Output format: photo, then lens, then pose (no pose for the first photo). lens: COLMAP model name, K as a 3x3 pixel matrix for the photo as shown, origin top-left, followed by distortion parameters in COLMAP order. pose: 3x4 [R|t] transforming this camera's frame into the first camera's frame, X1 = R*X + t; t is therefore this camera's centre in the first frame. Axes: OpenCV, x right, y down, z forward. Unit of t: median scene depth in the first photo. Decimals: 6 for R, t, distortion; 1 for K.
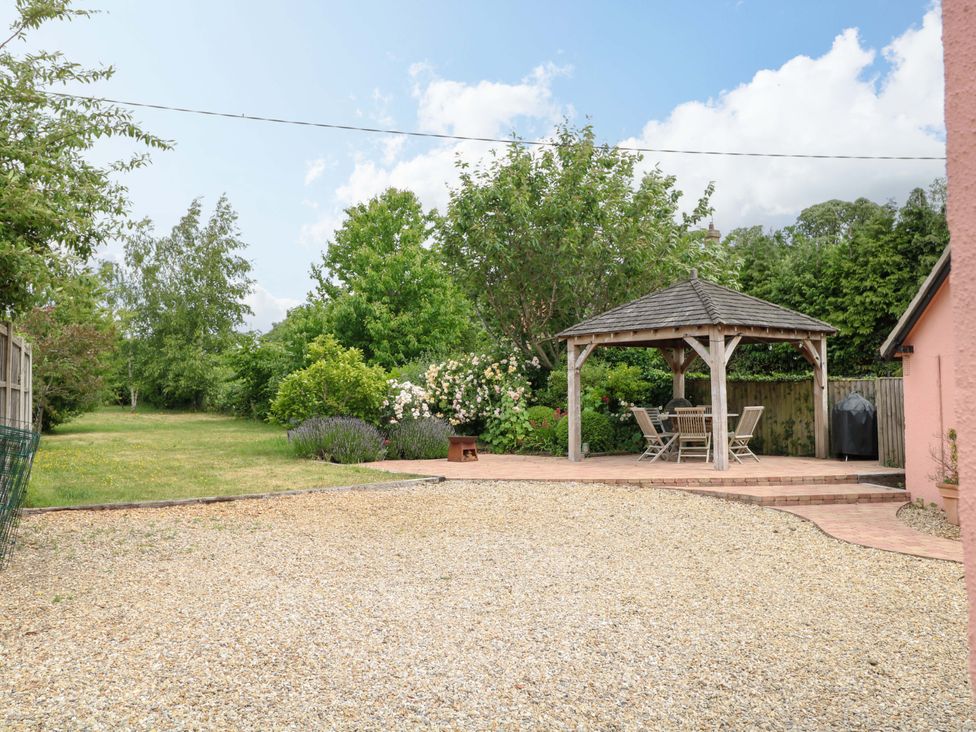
lens RADIAL K [[861.7, 0, 486.4], [0, 861.7, 357.4], [0, 0, 1]] dist [0.013080, -0.005934]
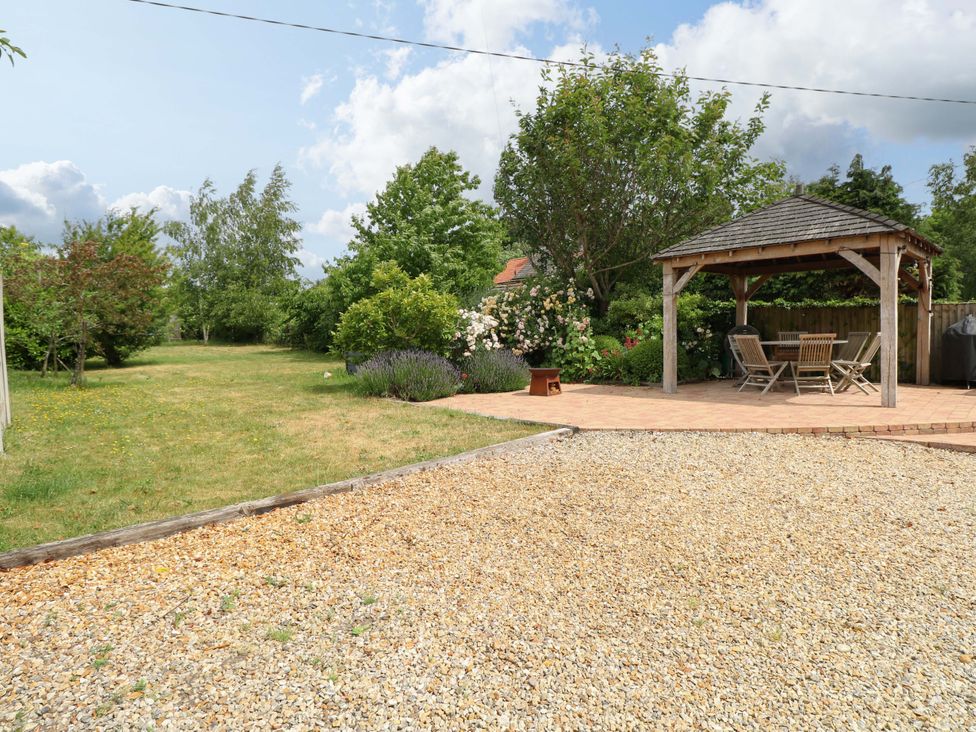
lens RADIAL K [[551.7, 0, 506.0], [0, 551.7, 353.8], [0, 0, 1]] dist [0.002480, -0.014254]
pose [[0.995710, -0.016662, 0.091011, -0.114297], [0.008607, 0.996067, 0.088188, 0.020690], [-0.092122, -0.087026, 0.991937, 0.376539]]
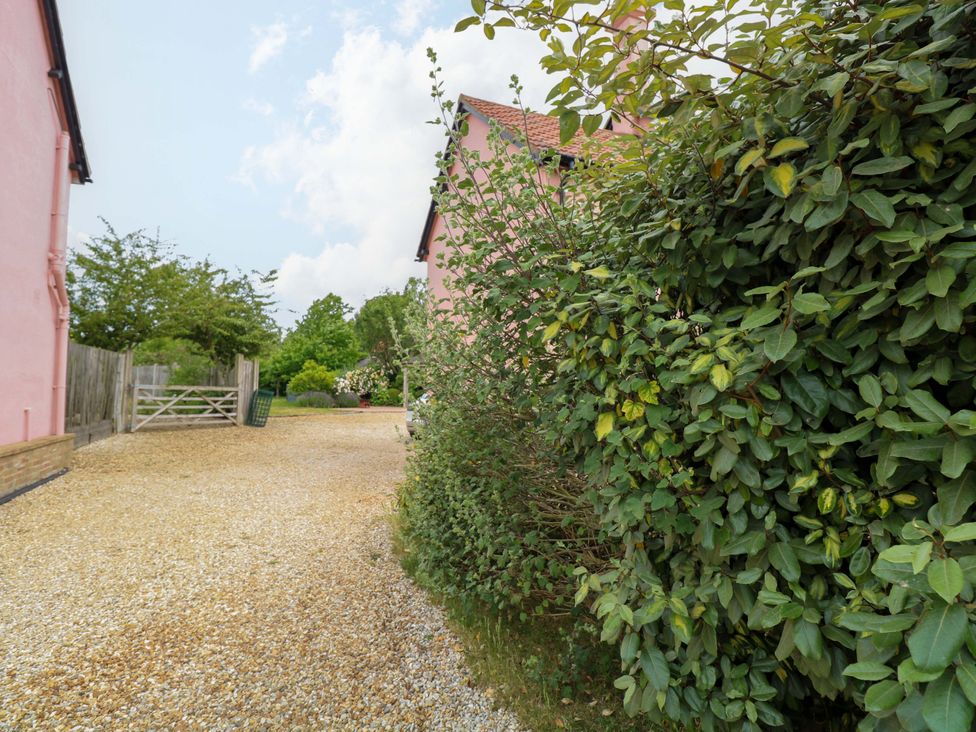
lens RADIAL K [[515.7, 0, 487.5], [0, 515.7, 355.0], [0, 0, 1]] dist [0.002901, -0.013629]
pose [[0.965157, 0.027692, 0.260203, -0.074323], [-0.023112, 0.999520, -0.020645, -0.020871], [-0.260650, 0.013912, 0.965333, -0.624942]]
